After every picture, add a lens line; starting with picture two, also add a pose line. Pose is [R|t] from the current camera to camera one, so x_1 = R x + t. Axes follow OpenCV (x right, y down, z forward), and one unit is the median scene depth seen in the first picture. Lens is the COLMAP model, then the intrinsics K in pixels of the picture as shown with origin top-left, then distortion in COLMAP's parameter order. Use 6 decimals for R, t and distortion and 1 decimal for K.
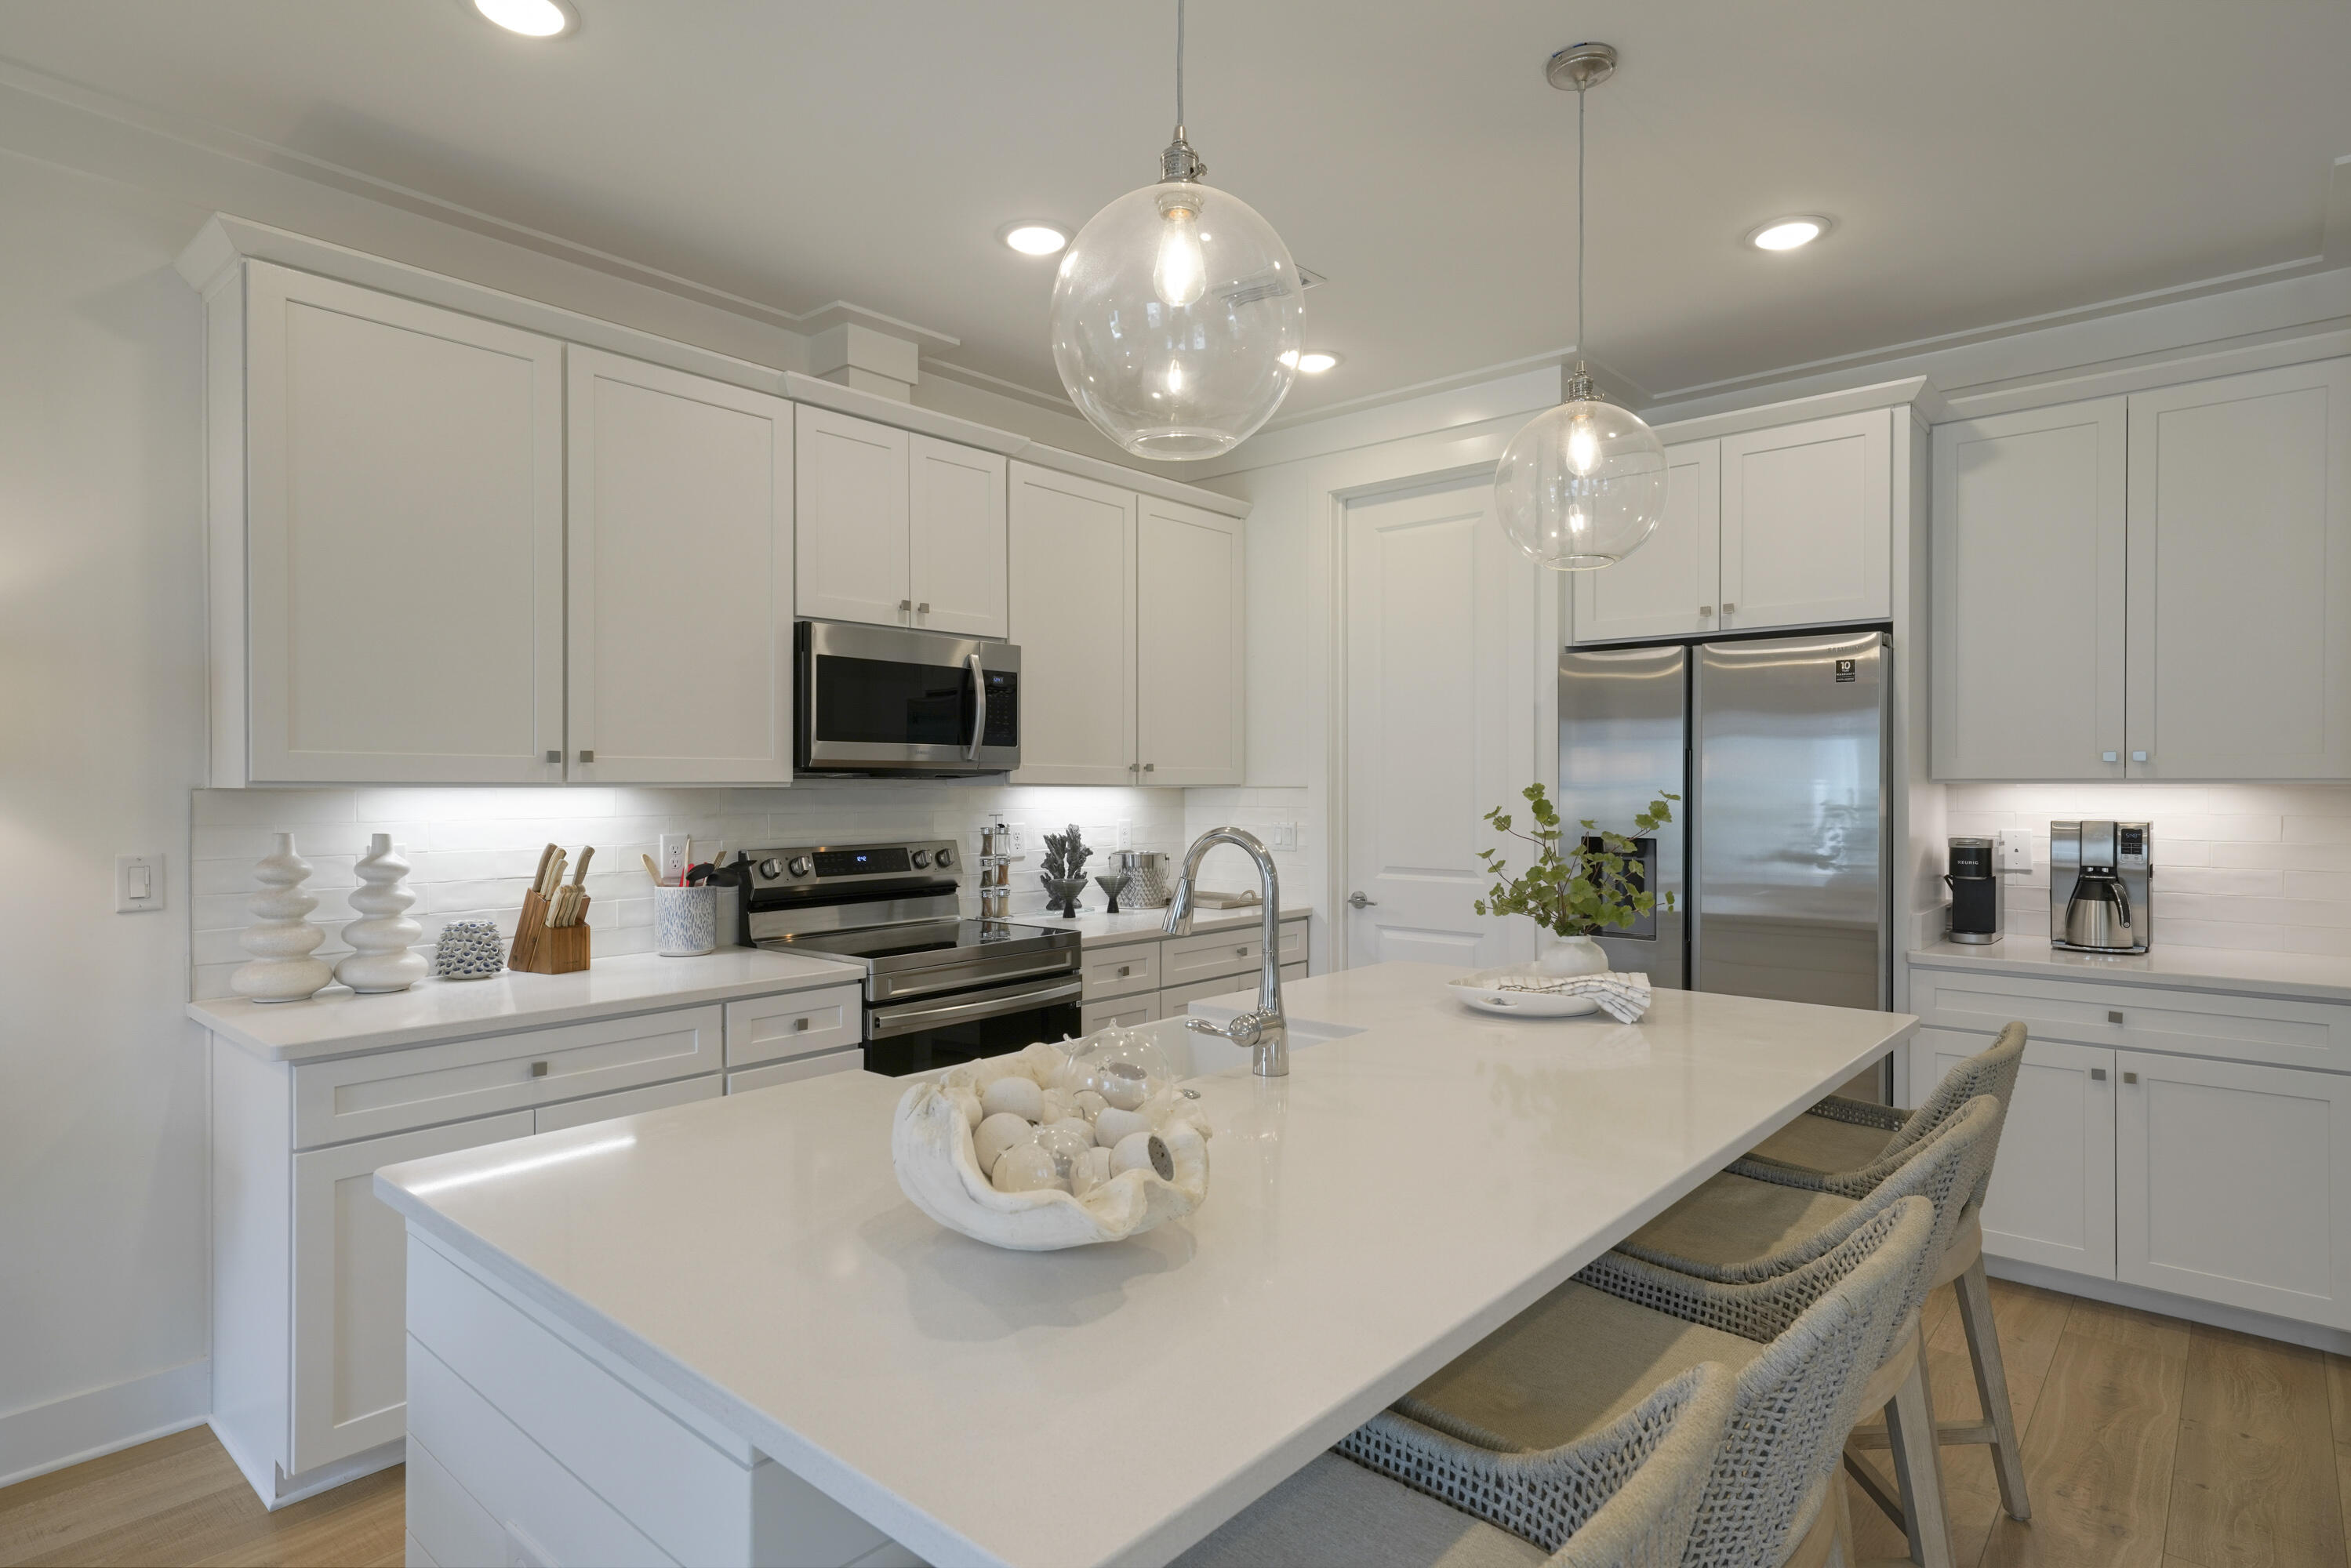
lens RADIAL K [[1235.2, 0, 1175.5], [0, 1235.2, 784.0], [0, 0, 1]] dist [0.026695, -0.000096]
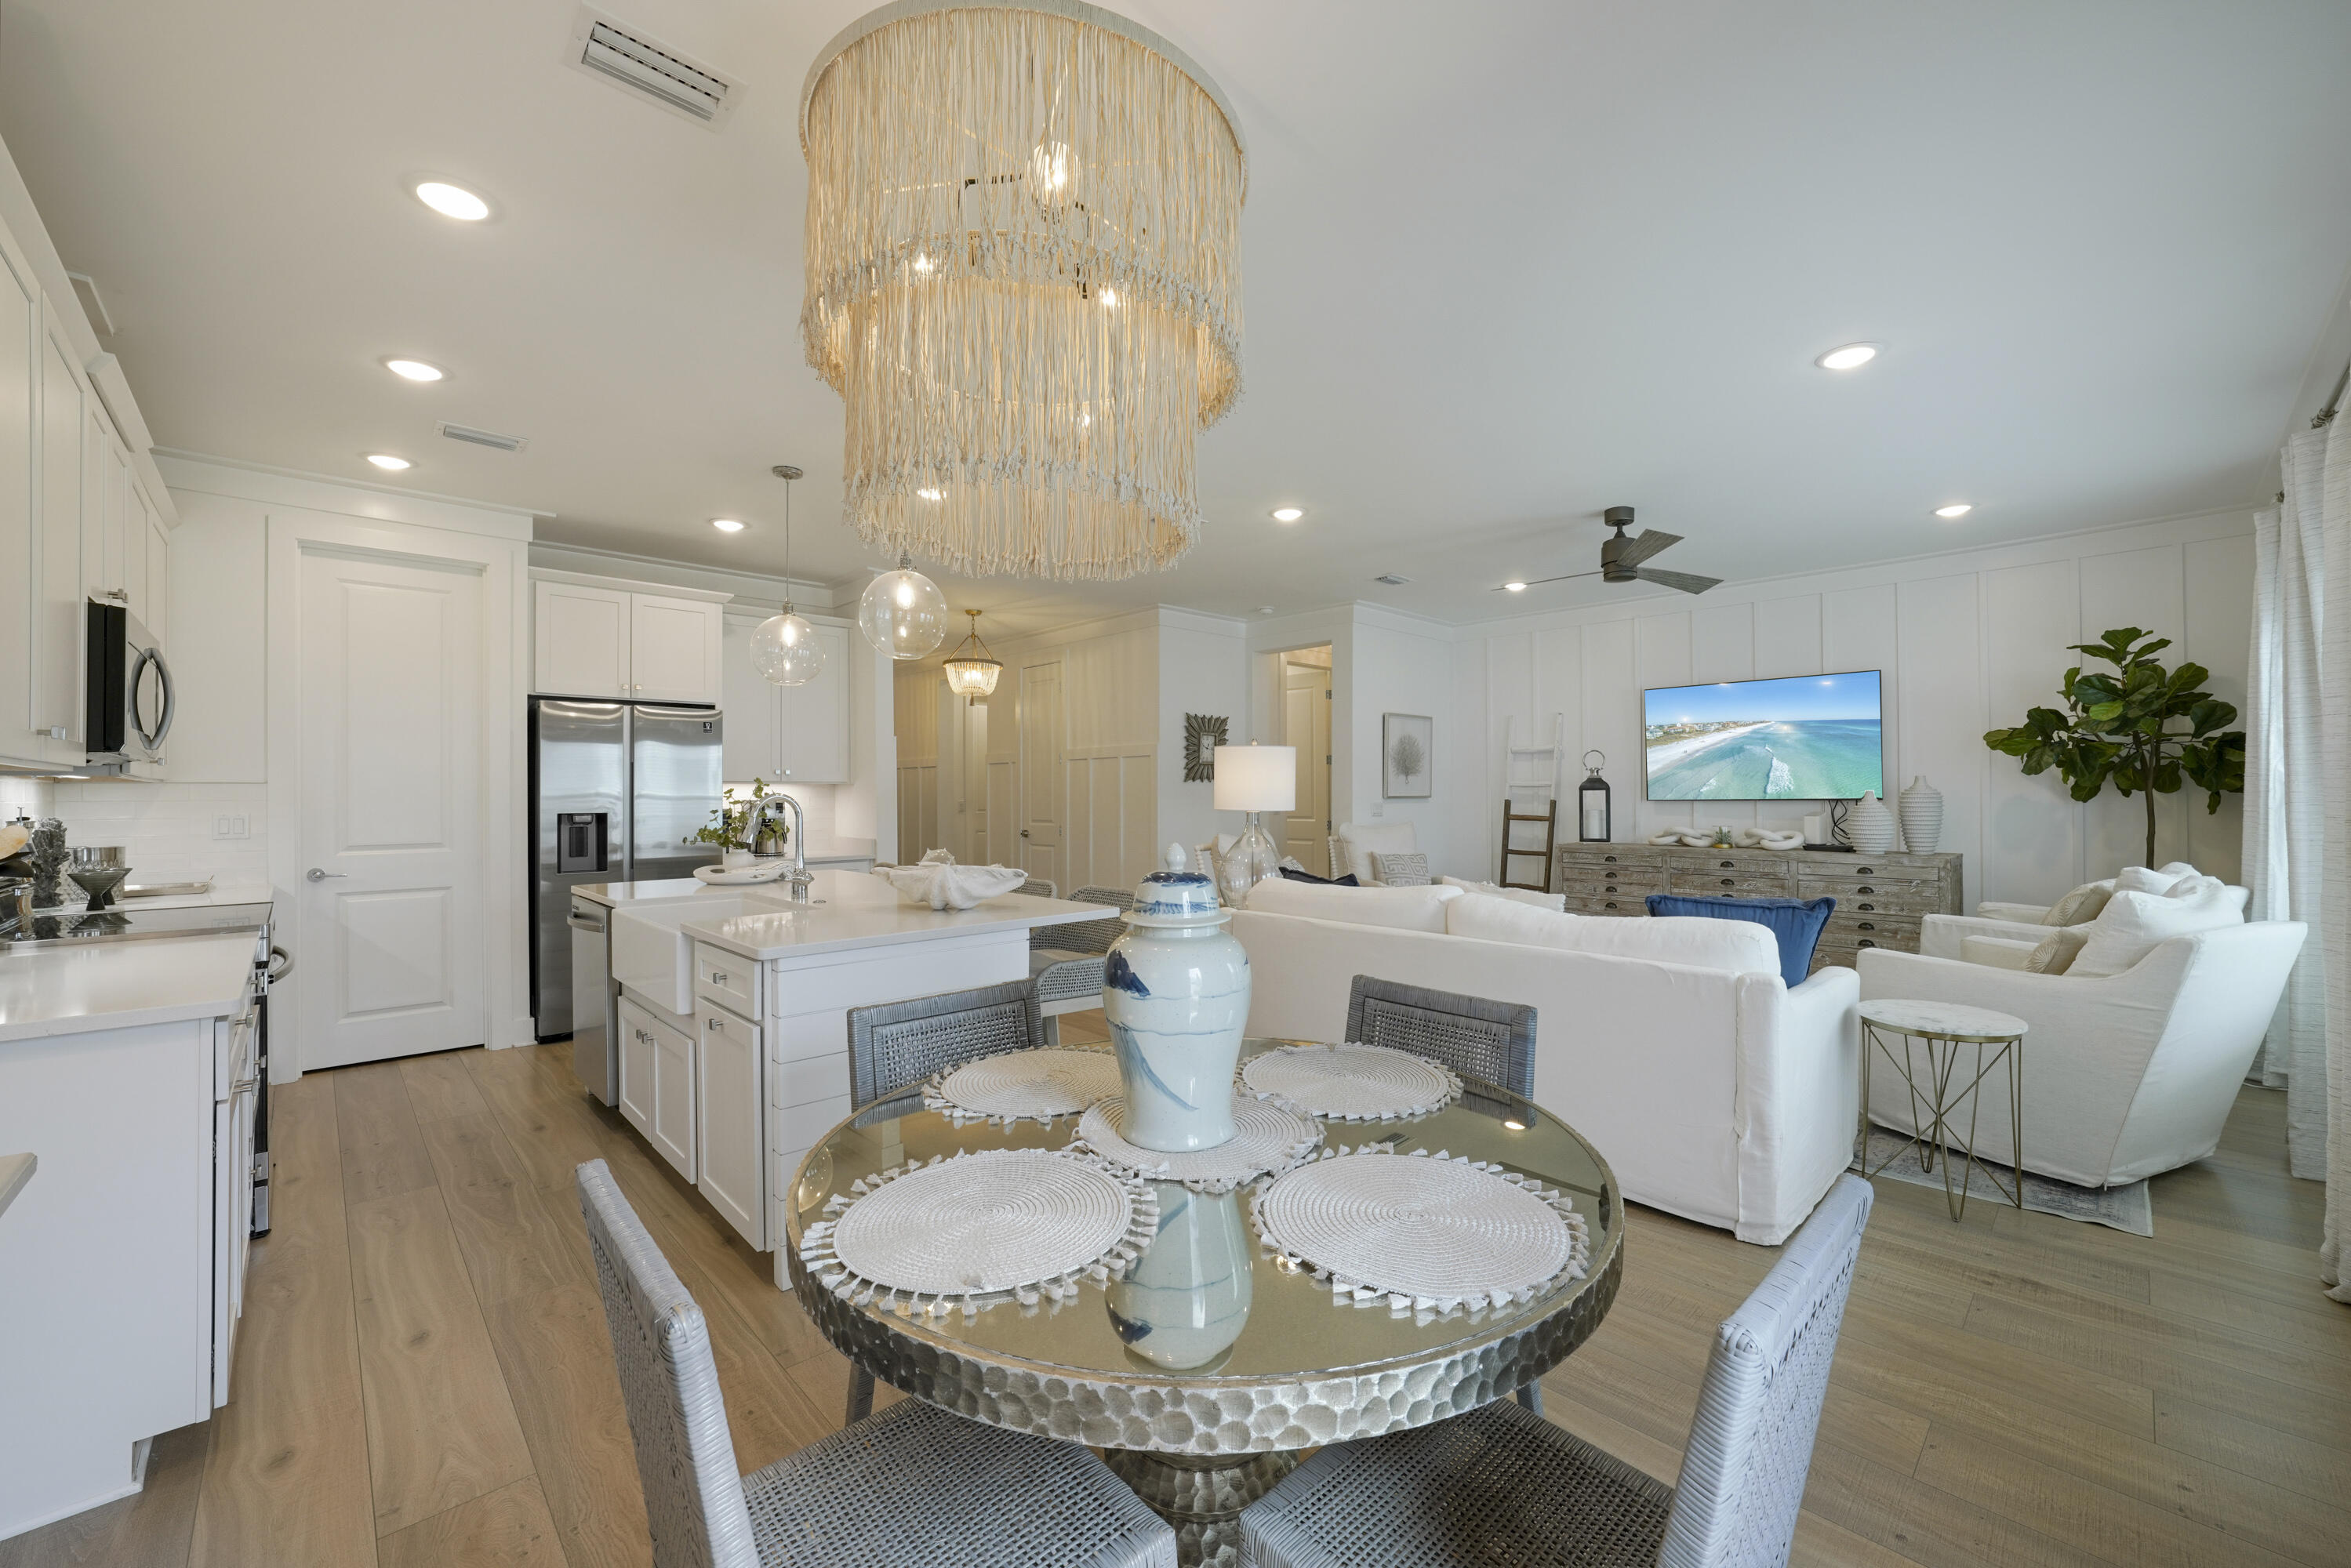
lens RADIAL K [[921.6, 0, 1215.4], [0, 921.6, 784.9], [0, 0, 1]] dist [-0.001266, 0.000291]
pose [[0.051084, 0.009259, 0.998651, -0.835996], [0.005728, 0.999938, -0.009564, 0.019671], [-0.998678, 0.006209, 0.051028, 0.050587]]
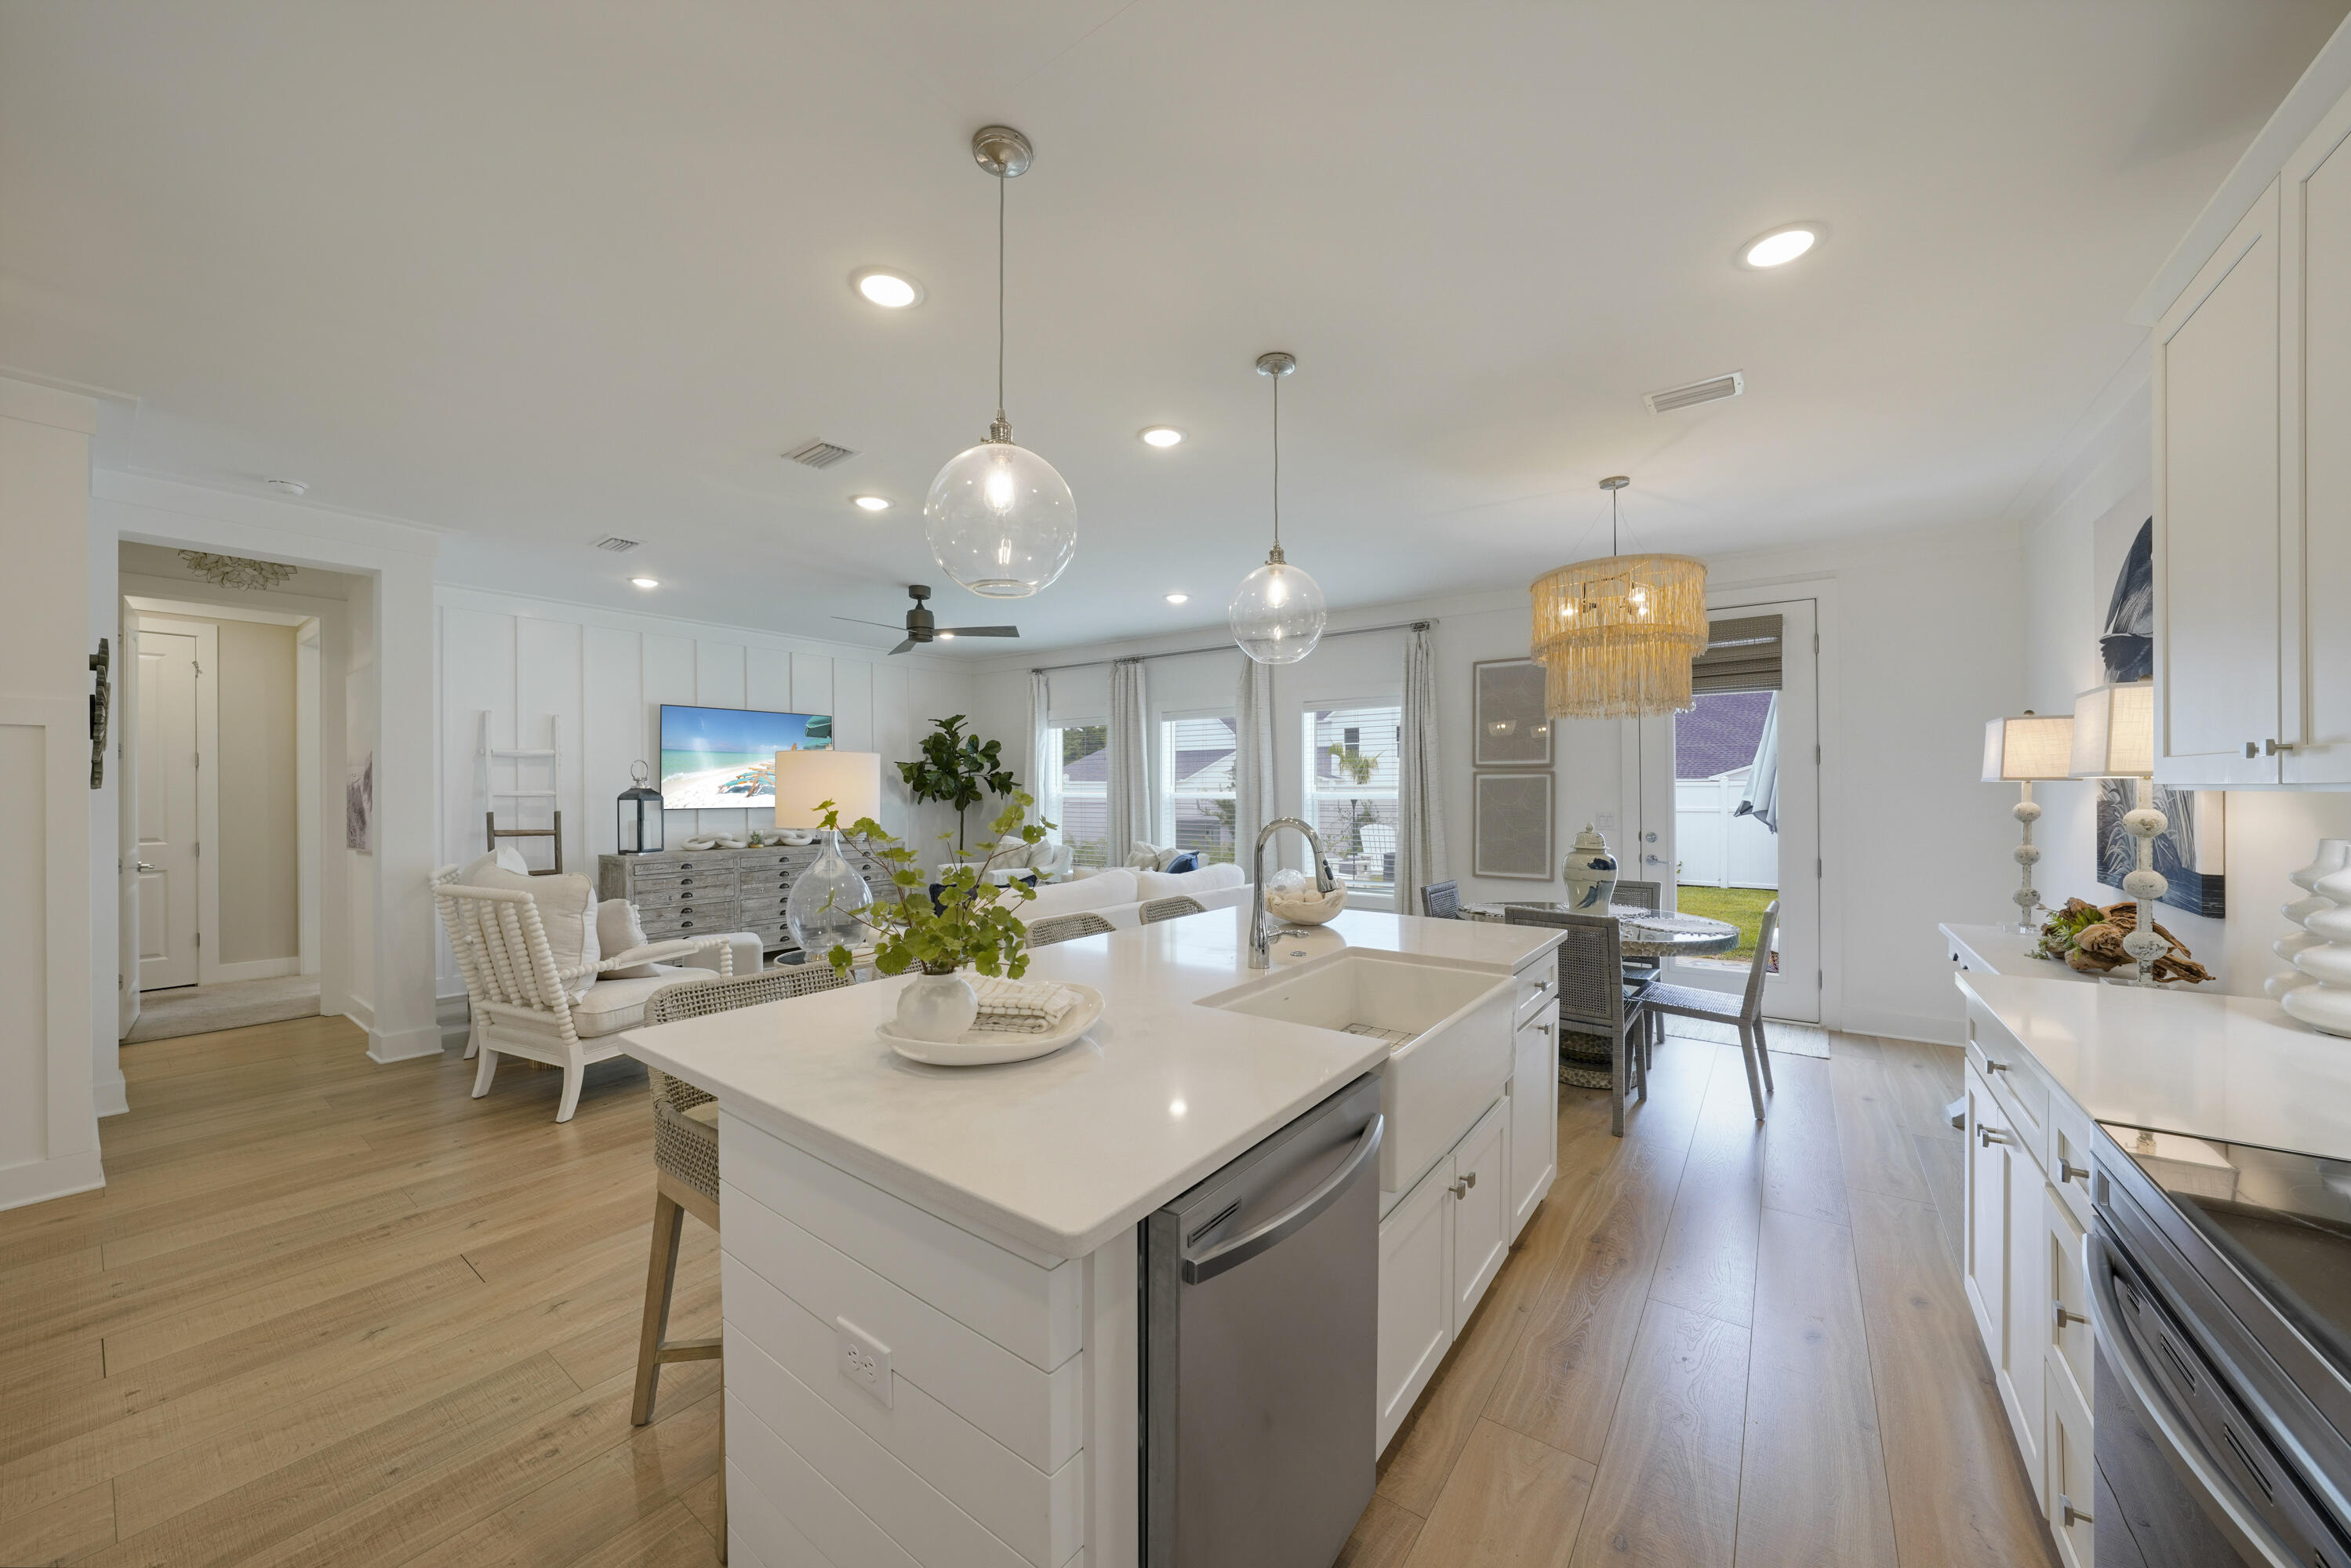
lens RADIAL K [[839.2, 0, 1172.1], [0, 839.2, 791.0], [0, 0, 1]] dist [-0.020582, 0.000035]
pose [[-0.995980, 0.002691, -0.089531, 0.151698], [0.002555, 0.999995, 0.001635, -0.000905], [0.089535, 0.001399, -0.995983, 1.123589]]
